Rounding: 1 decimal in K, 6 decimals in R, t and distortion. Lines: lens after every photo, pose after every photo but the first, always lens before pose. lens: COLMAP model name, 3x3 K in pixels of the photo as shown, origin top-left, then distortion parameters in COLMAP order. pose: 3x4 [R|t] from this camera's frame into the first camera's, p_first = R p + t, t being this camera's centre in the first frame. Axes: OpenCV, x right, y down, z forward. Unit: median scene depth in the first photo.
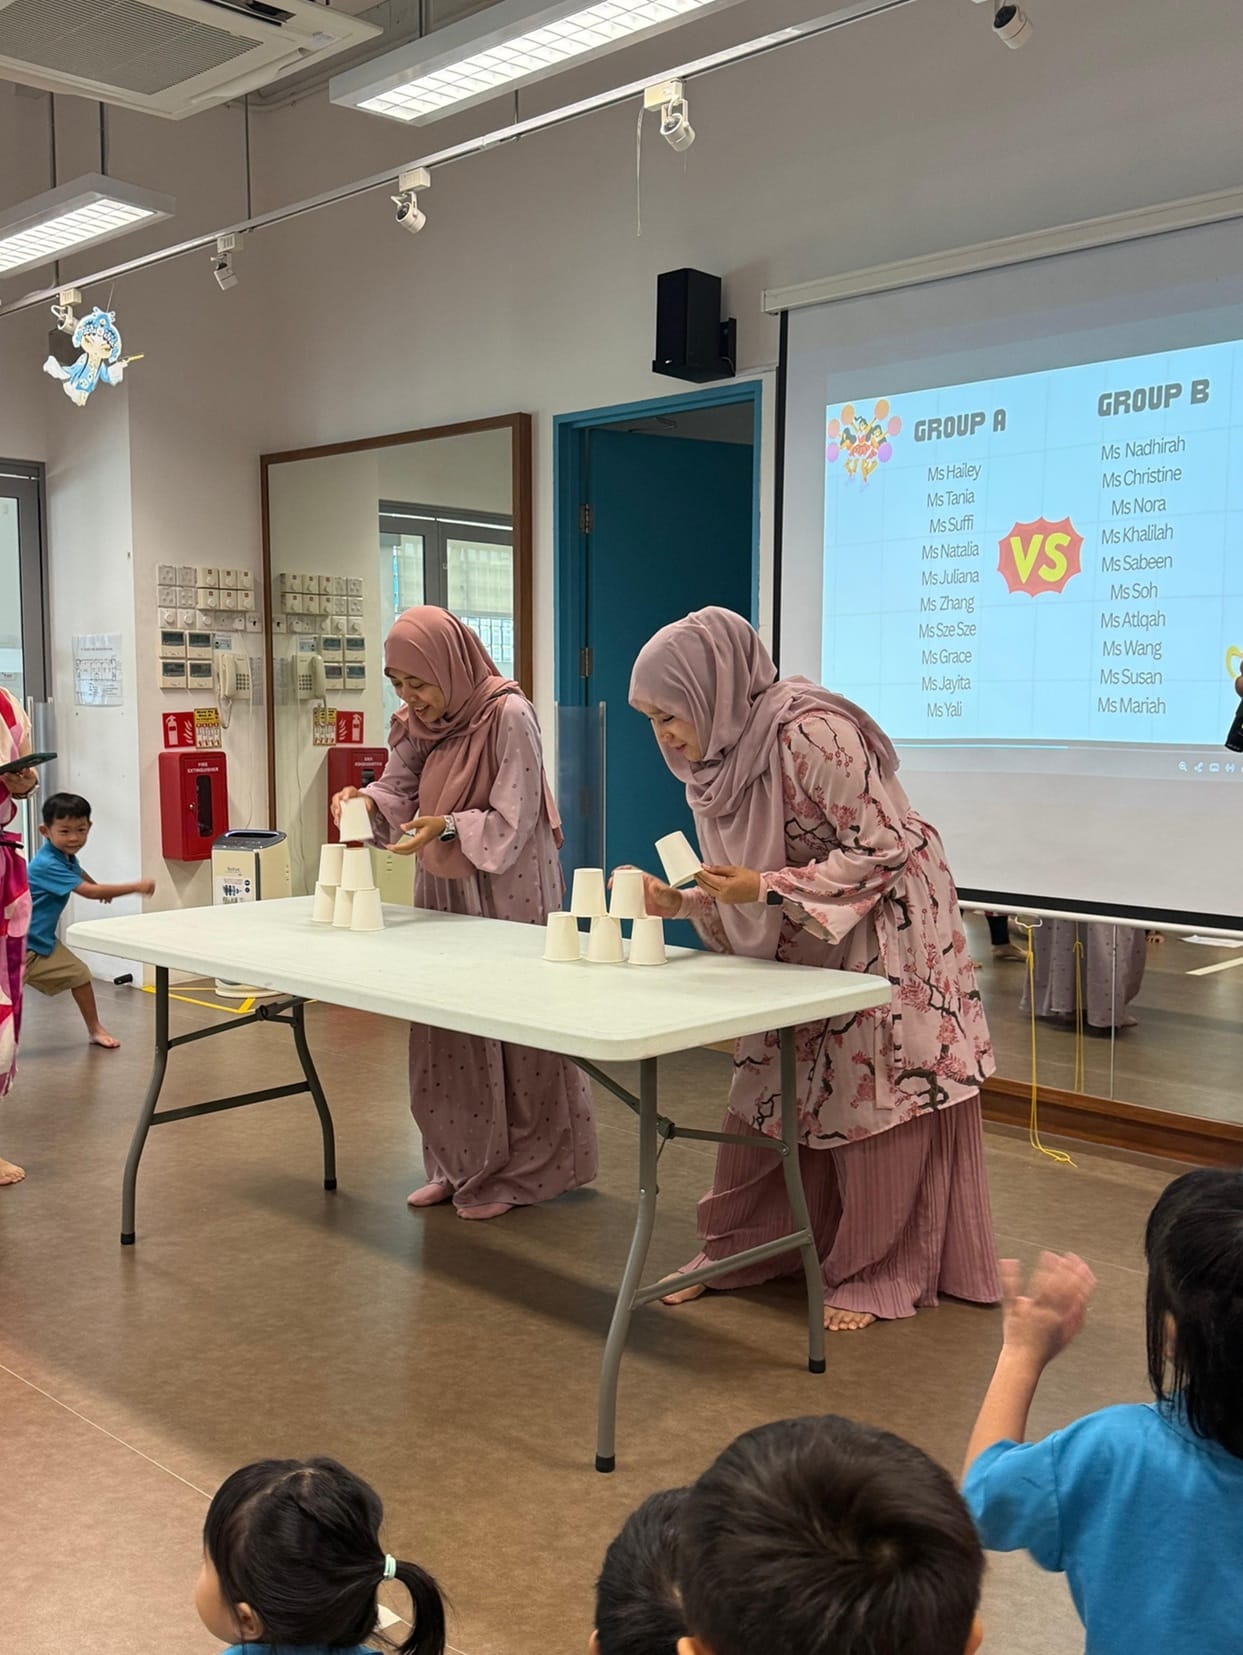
lens RADIAL K [[1688.7, 0, 621.5], [0, 1688.7, 827.5], [0, 0, 1]] dist [0.006529, -0.247461]
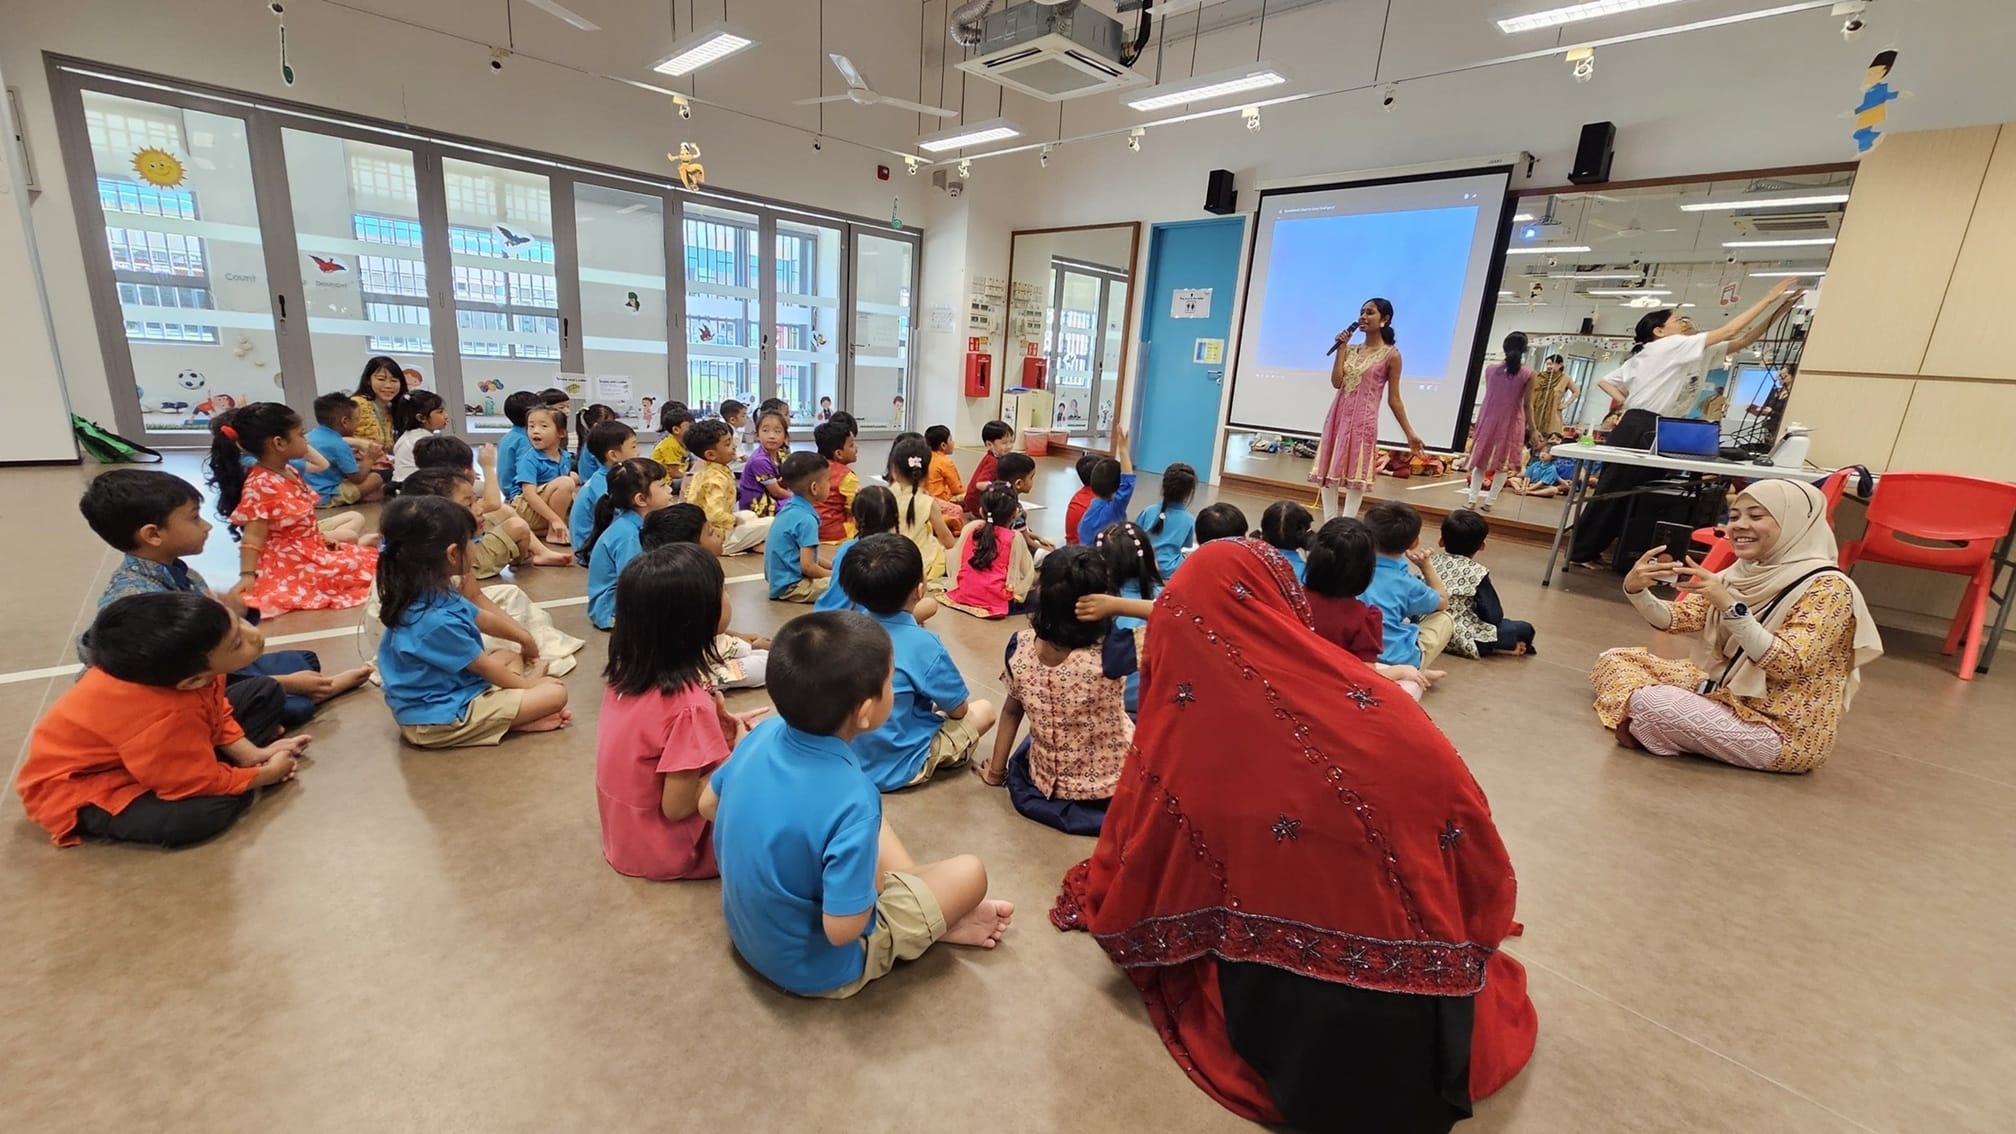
lens RADIAL K [[848.4, 0, 1008.0], [0, 848.4, 567.0], [0, 0, 1]] dist [0.000029, -0.000068]
pose [[0.997354, 0.067628, -0.026685, -0.156479], [-0.062540, 0.985228, 0.159419, 0.064991], [0.037072, -0.157328, 0.986850, -0.300006]]
